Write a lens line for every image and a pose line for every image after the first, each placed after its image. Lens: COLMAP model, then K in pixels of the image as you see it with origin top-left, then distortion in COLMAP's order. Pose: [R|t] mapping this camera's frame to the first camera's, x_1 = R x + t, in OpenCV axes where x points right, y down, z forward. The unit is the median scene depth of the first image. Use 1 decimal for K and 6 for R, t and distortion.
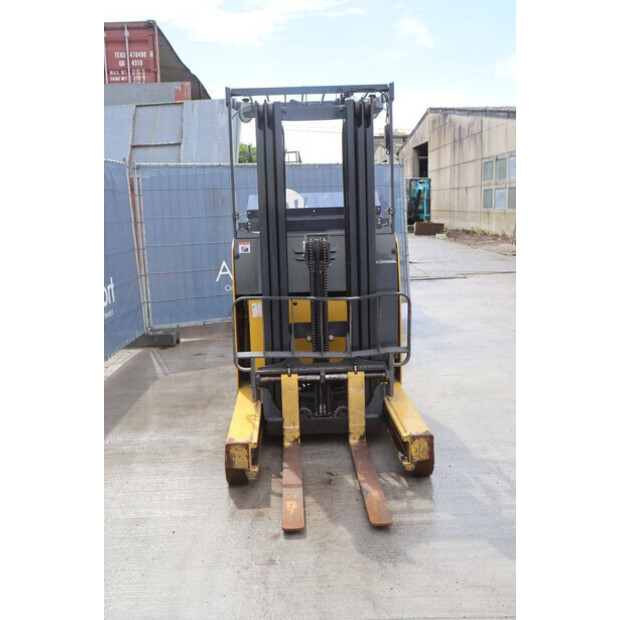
lens RADIAL K [[658.6, 0, 310.0], [0, 658.6, 310.0], [0, 0, 1]] dist [-0.031210, 0.028216]
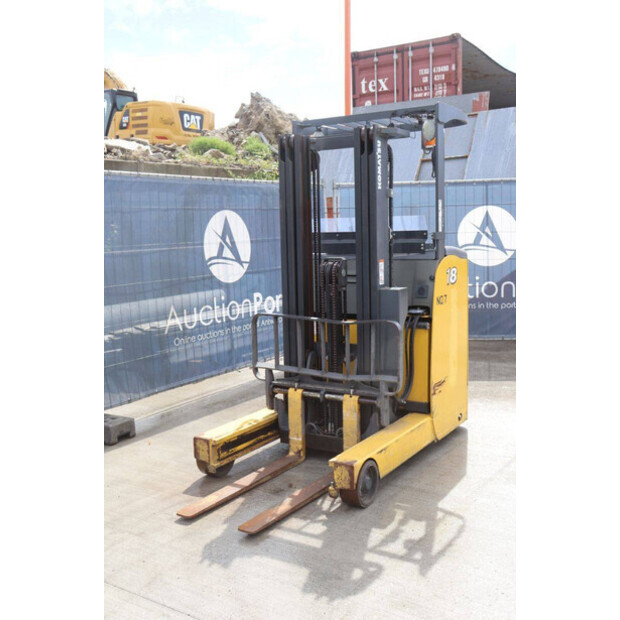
lens RADIAL K [[690.7, 0, 310.0], [0, 690.7, 310.0], [0, 0, 1]] dist [-0.018187, -0.011734]
pose [[0.832631, 0.074909, -0.548738, 0.587621], [-0.085489, 0.996319, 0.006292, -0.037430], [0.547190, 0.041672, 0.835970, 0.074303]]
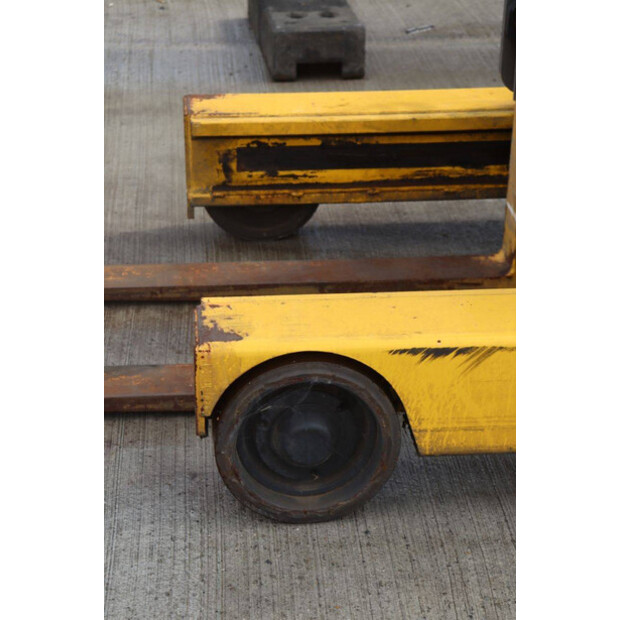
lens RADIAL K [[1414.6, 0, 310.0], [0, 1414.6, 310.0], [0, 0, 1]] dist [0.028226, 0.071412]
pose [[0.038387, 0.461031, -0.886553, 0.559350], [-0.154923, 0.879225, 0.450513, -0.057802], [0.987180, 0.120053, 0.105176, 0.849448]]
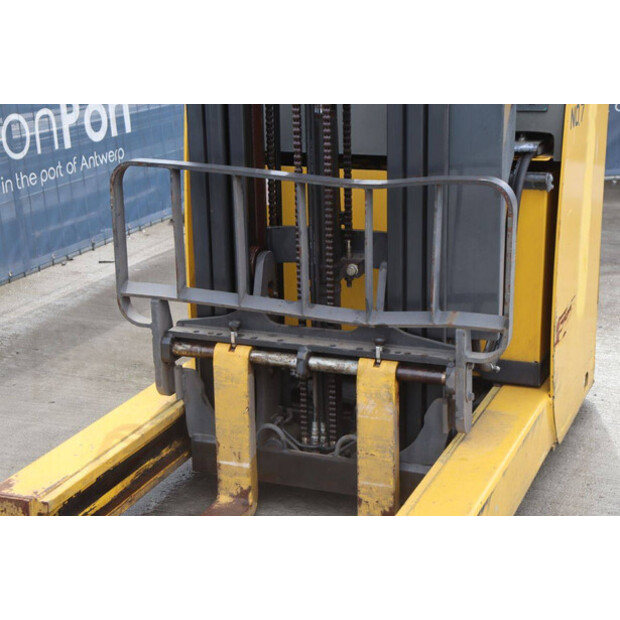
lens RADIAL K [[1233.2, 0, 310.0], [0, 1233.2, 310.0], [0, 0, 1]] dist [0.280142, 0.132252]
pose [[0.913548, 0.121850, -0.388050, 0.327904], [-0.065741, 0.985761, 0.154768, -0.054723], [0.401383, -0.115877, 0.908551, 0.280231]]
